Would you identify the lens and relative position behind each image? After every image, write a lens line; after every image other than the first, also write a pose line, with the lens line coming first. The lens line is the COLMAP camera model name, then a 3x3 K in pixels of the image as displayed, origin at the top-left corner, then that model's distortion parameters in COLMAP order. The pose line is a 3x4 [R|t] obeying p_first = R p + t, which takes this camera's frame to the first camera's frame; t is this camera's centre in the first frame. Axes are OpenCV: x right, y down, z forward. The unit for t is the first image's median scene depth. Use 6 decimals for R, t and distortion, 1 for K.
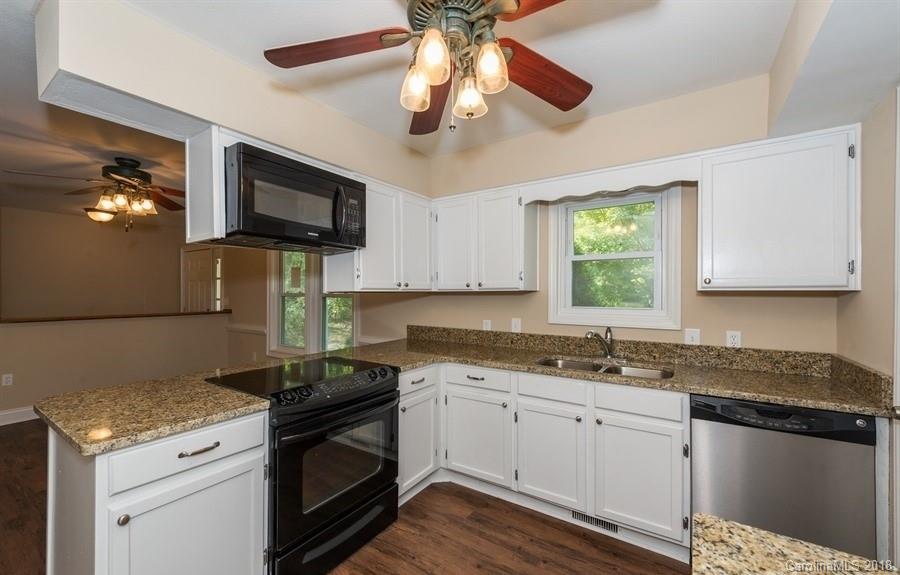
lens RADIAL K [[367.8, 0, 450.1], [0, 367.8, 291.6], [0, 0, 1]] dist [0.001910, -0.000608]
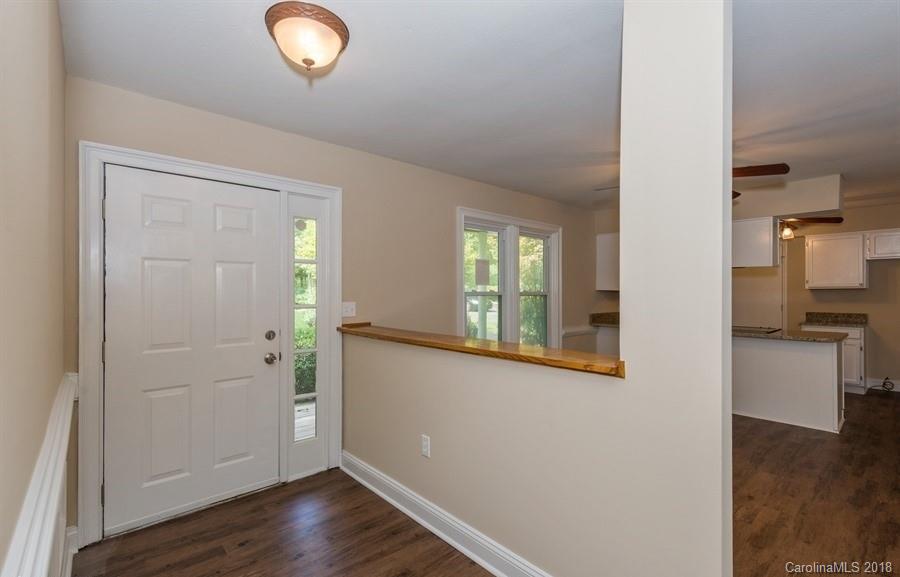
lens RADIAL K [[398.8, 0, 453.2], [0, 398.8, 291.4], [0, 0, 1]] dist [0.000416, -0.000370]
pose [[0.260339, -0.006169, 0.965497, -2.642406], [-0.001412, 0.999976, 0.006770, -0.006234], [-0.965516, -0.003125, 0.260324, 1.704946]]
